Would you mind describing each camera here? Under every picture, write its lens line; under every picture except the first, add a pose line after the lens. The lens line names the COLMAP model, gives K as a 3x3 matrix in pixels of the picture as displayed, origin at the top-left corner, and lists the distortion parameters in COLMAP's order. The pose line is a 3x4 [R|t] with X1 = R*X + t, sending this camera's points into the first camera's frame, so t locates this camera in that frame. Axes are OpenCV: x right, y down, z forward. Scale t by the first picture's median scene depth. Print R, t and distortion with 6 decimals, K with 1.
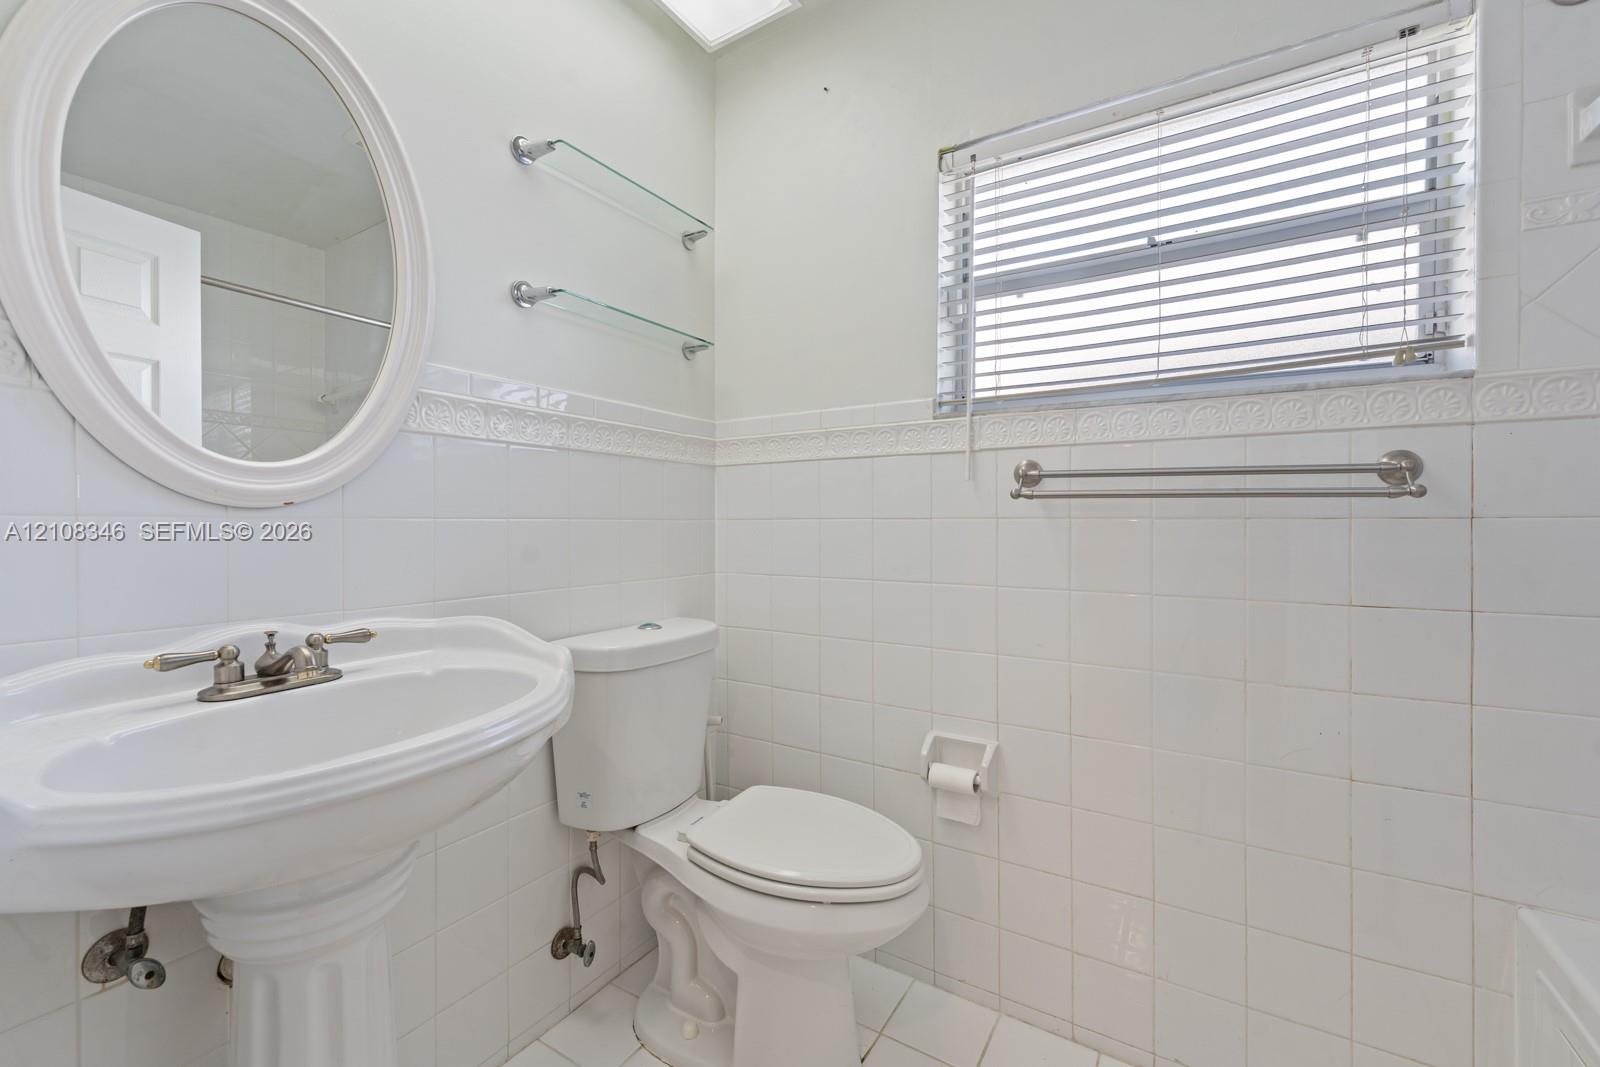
lens RADIAL K [[648.8, 0, 801.5], [0, 648.8, 519.4], [0, 0, 1]] dist [-0.000139, -0.001446]
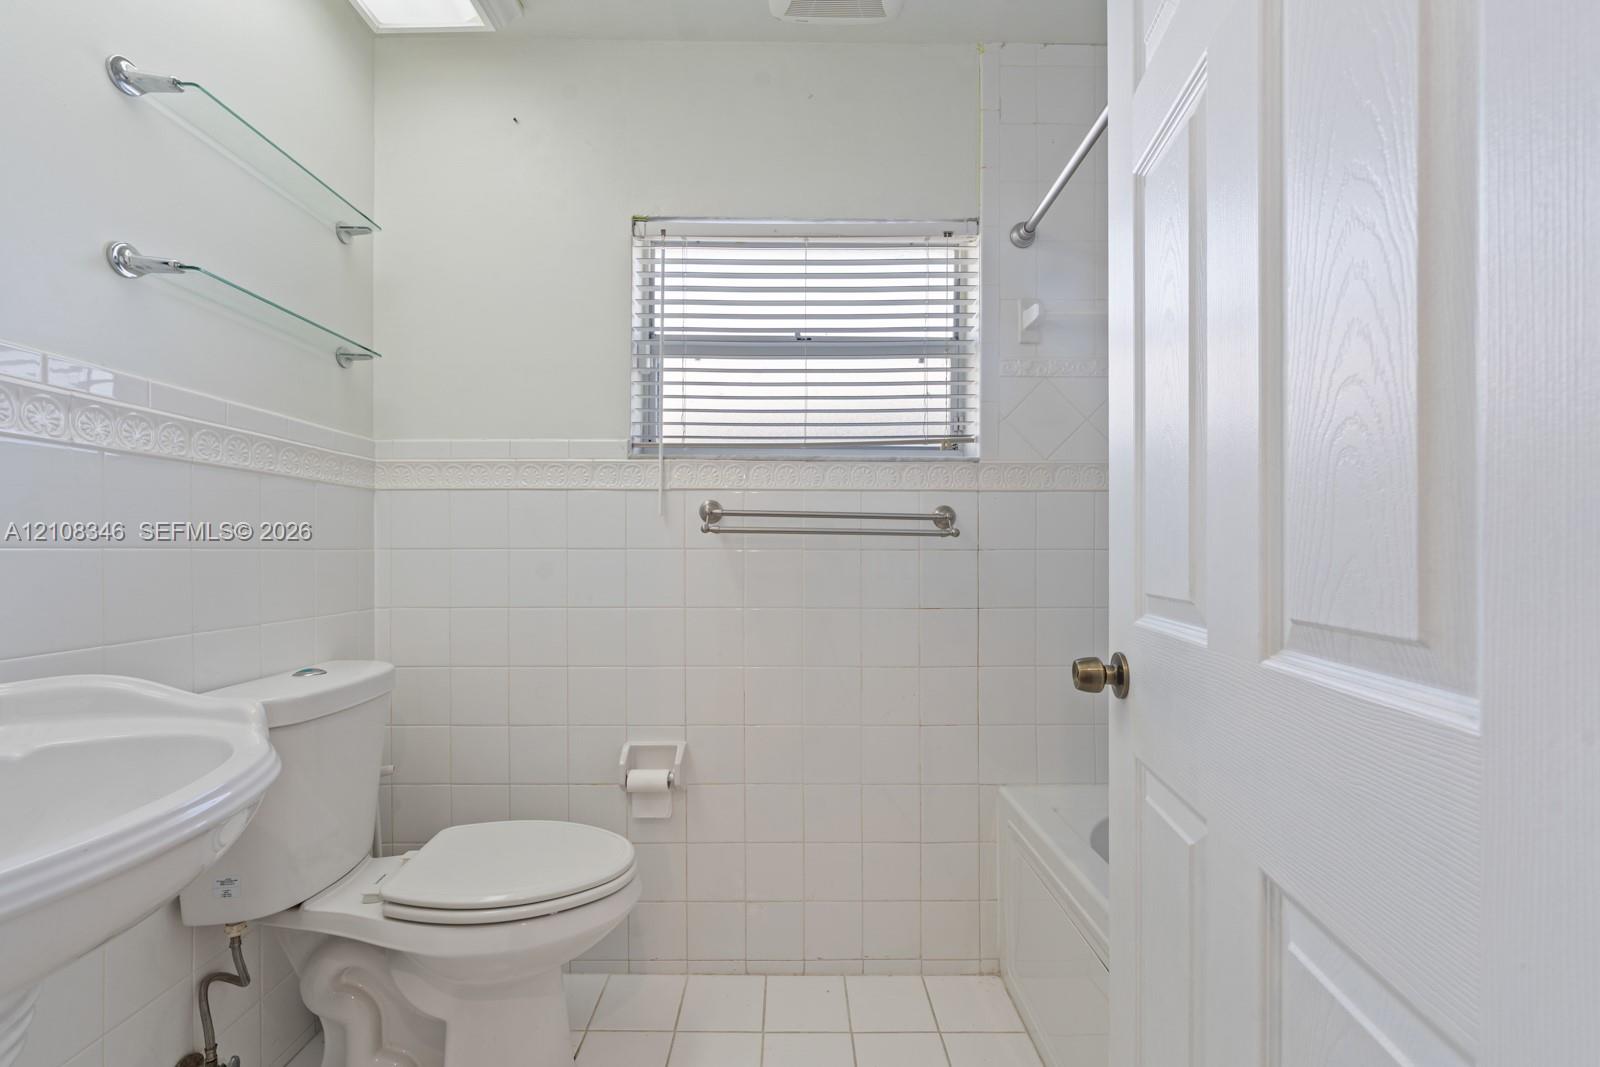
lens RADIAL K [[648.8, 0, 775.0], [0, 648.8, 544.8], [0, 0, 1]] dist [-0.000139, -0.001446]
pose [[0.848796, 0.006437, 0.528682, -0.177957], [-0.003296, 0.999971, -0.006883, -0.002053], [-0.528711, 0.004100, 0.848792, -0.072124]]
